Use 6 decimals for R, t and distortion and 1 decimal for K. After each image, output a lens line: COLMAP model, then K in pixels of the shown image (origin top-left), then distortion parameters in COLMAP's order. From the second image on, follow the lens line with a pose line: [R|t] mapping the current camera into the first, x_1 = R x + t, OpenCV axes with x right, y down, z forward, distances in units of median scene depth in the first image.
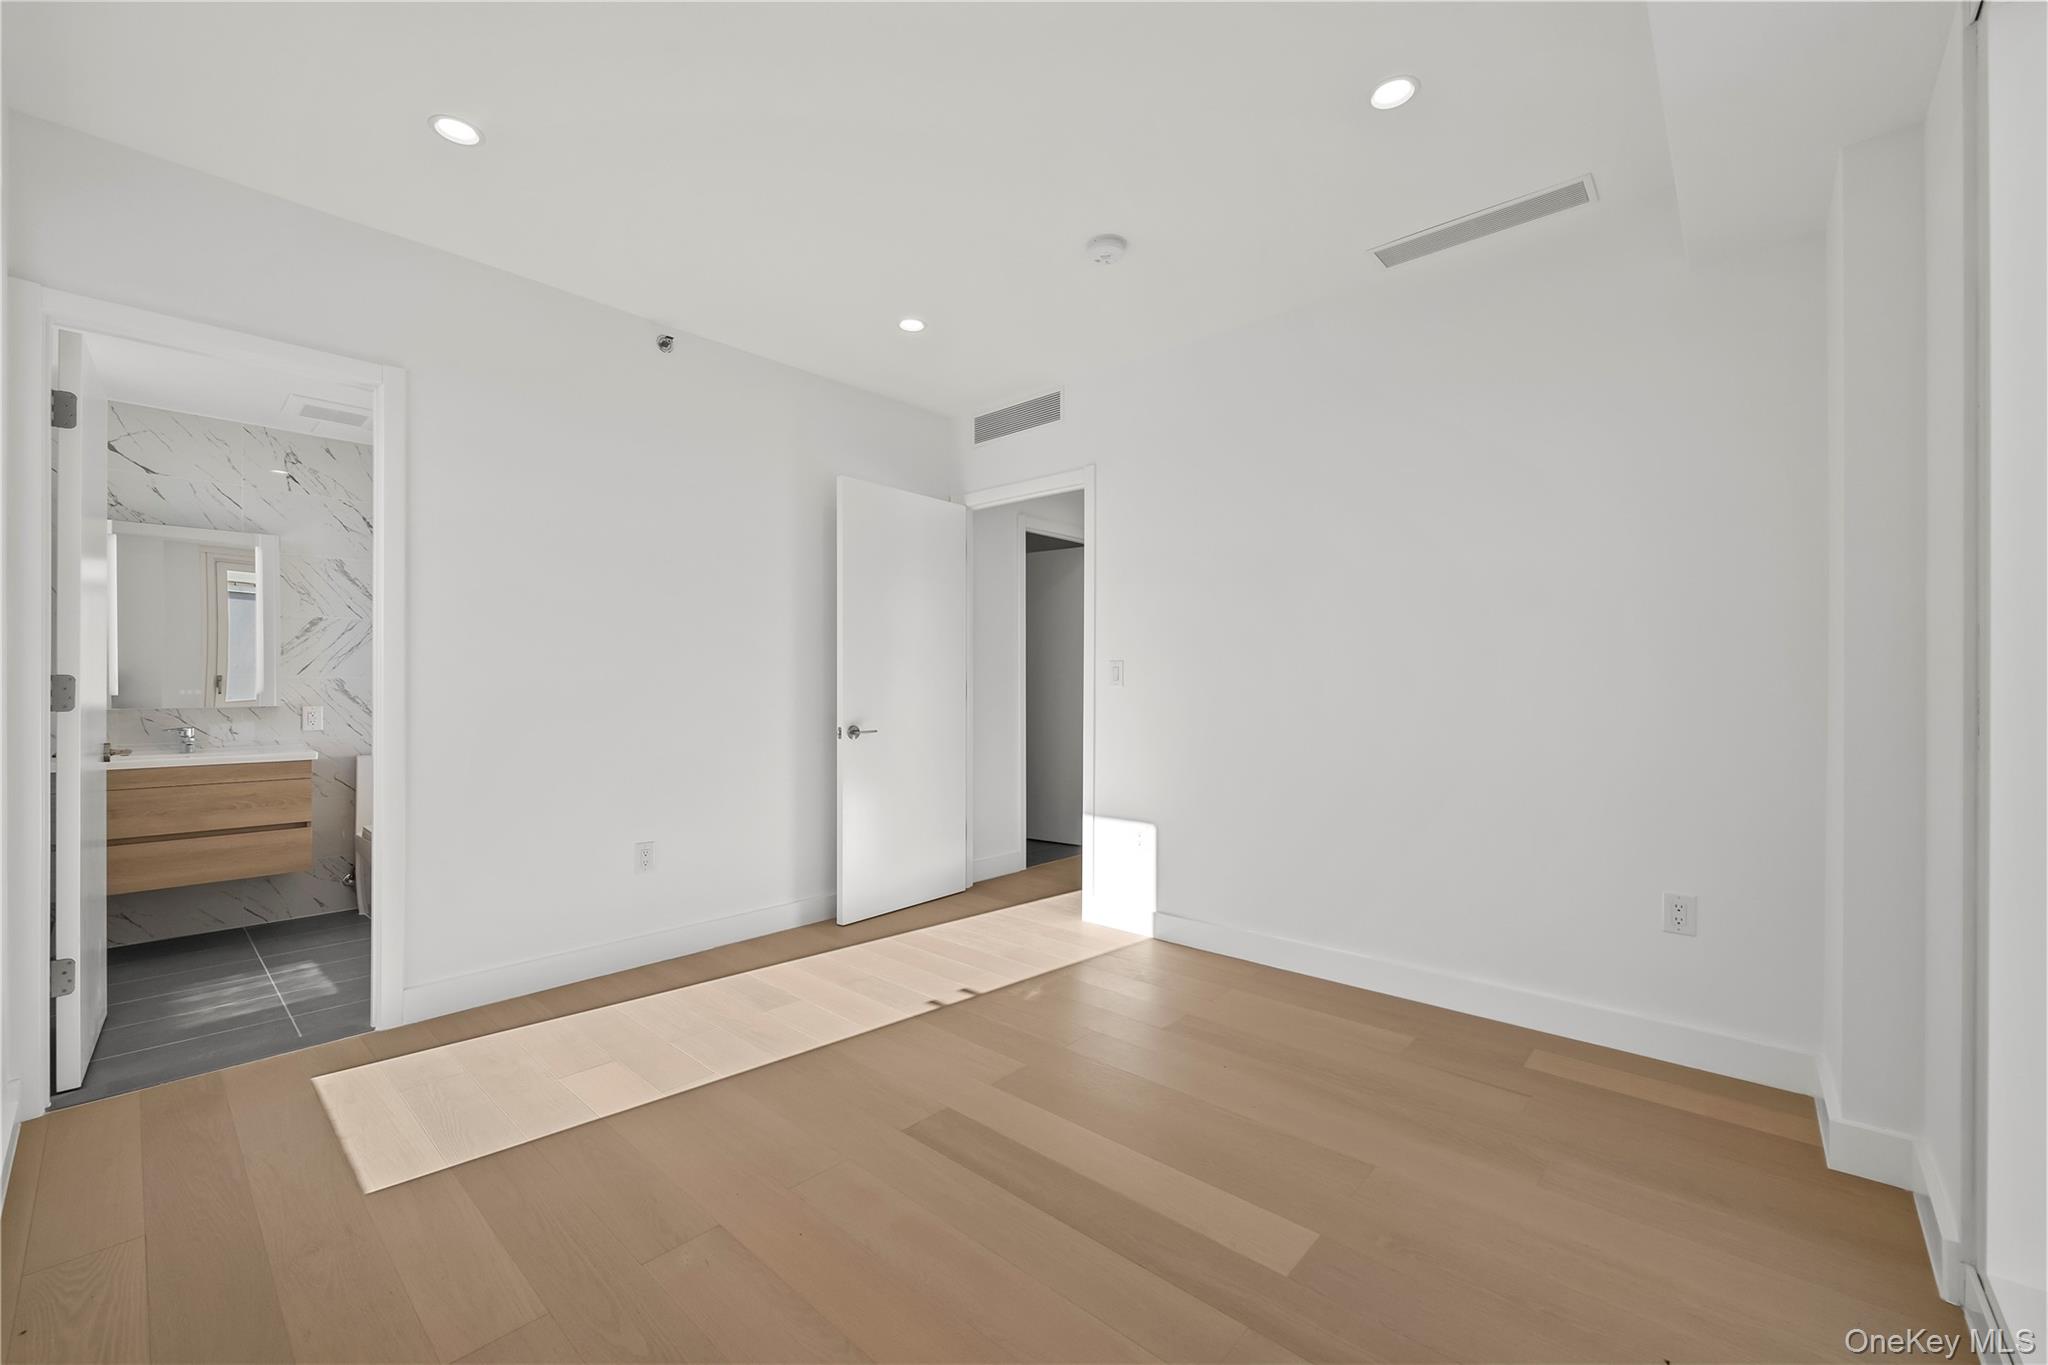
lens RADIAL K [[816.2, 0, 1011.4], [0, 816.2, 683.7], [0, 0, 1]] dist [-0.001510, 0.000211]
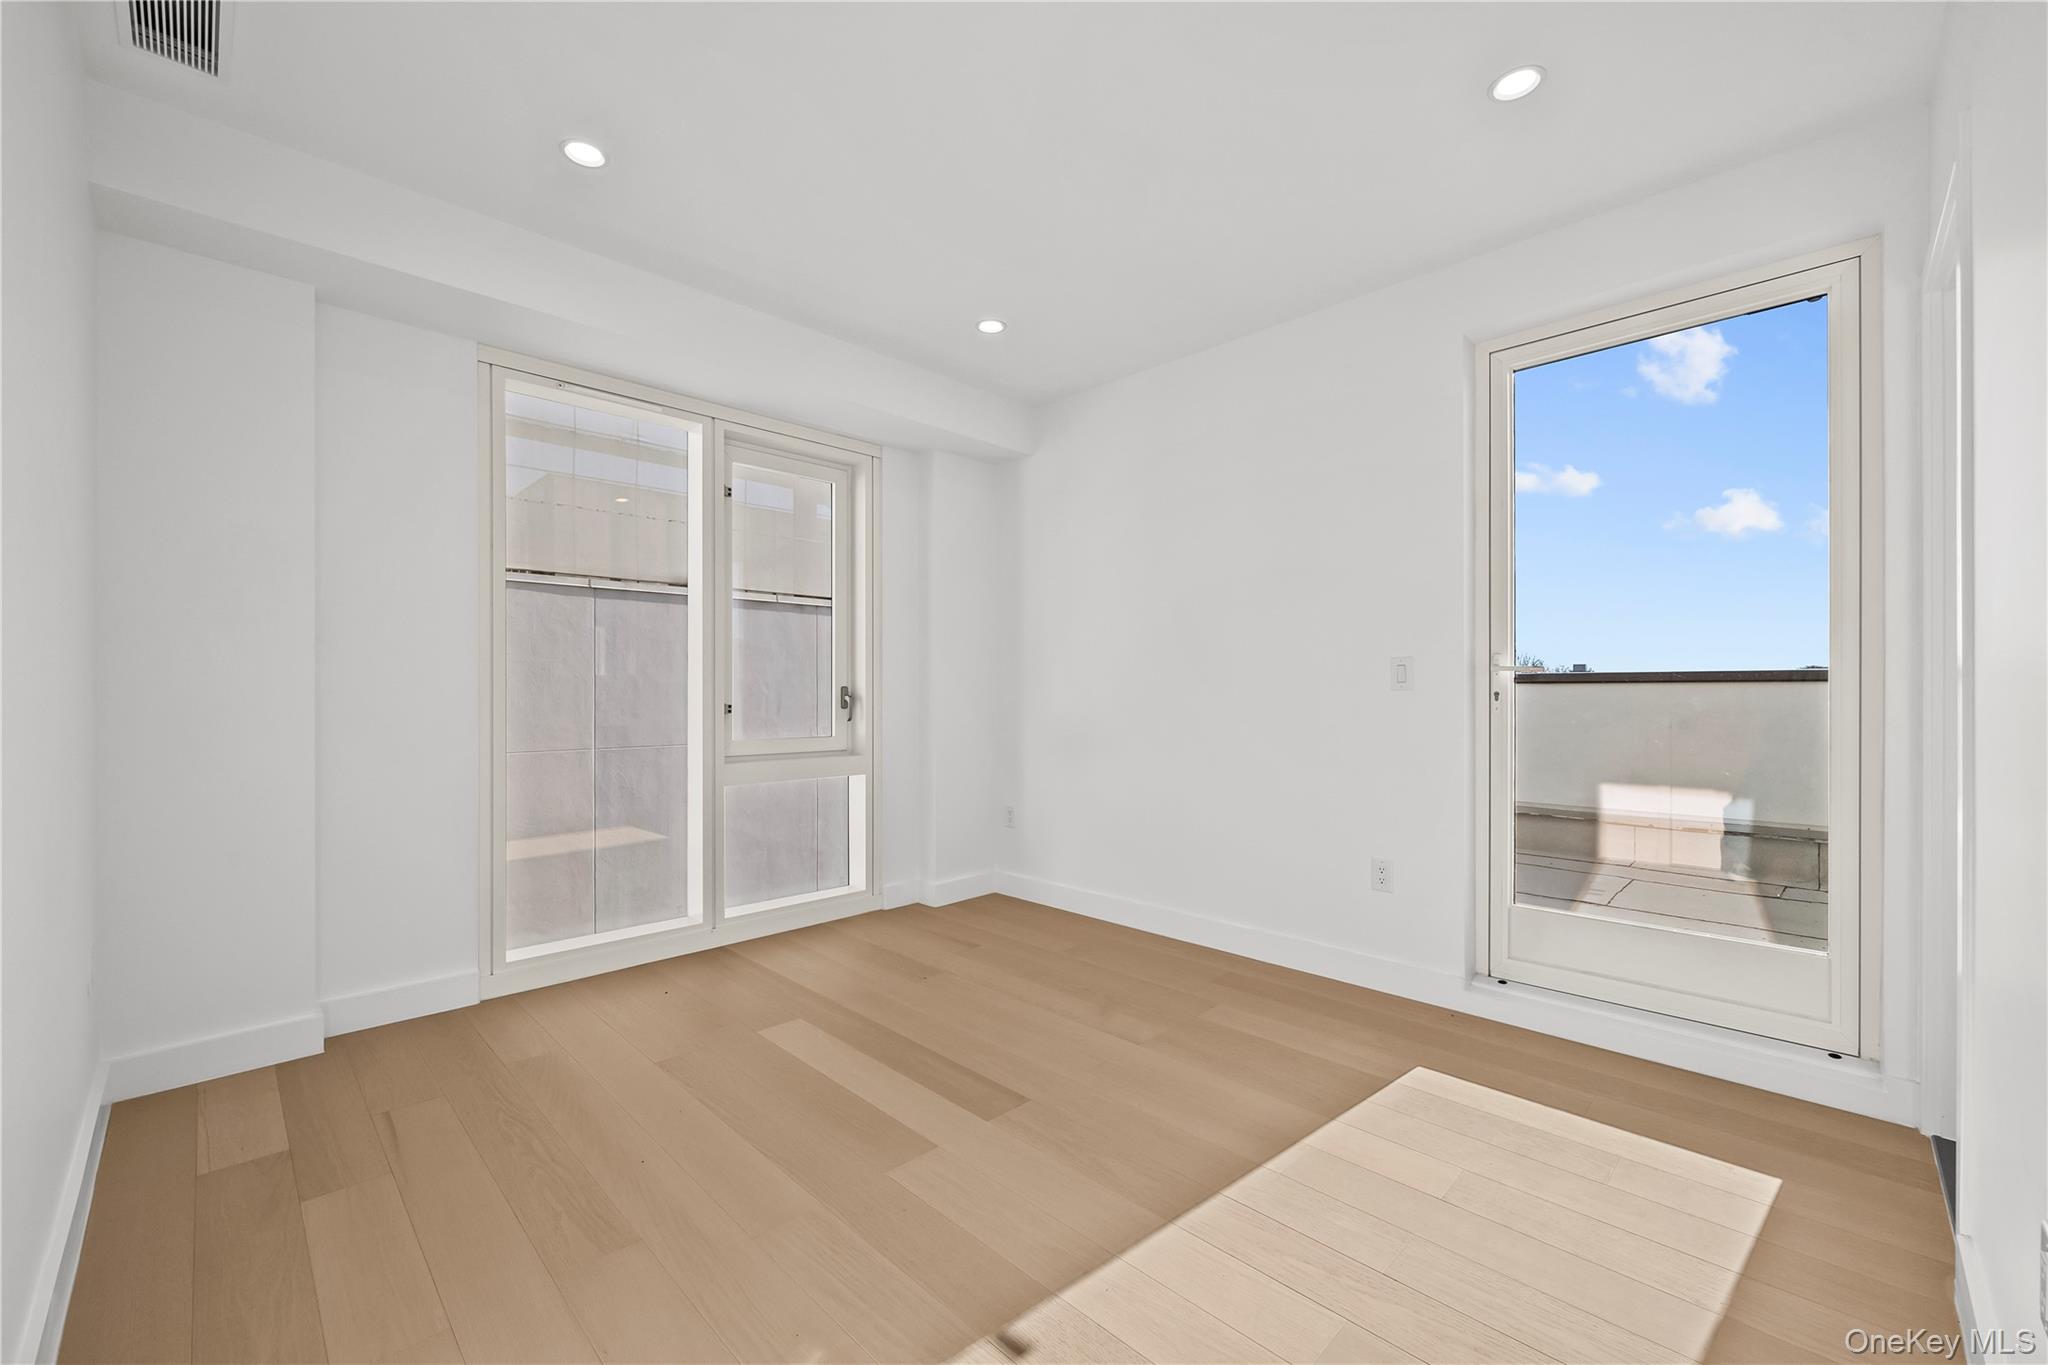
lens RADIAL K [[816.2, 0, 1011.4], [0, 816.2, 683.7], [0, 0, 1]] dist [-0.001510, 0.000211]
pose [[-0.998678, -0.002042, 0.051361, -0.094148], [-0.001886, 0.999993, 0.003086, -0.002808], [-0.051367, 0.002985, -0.998675, 1.197803]]
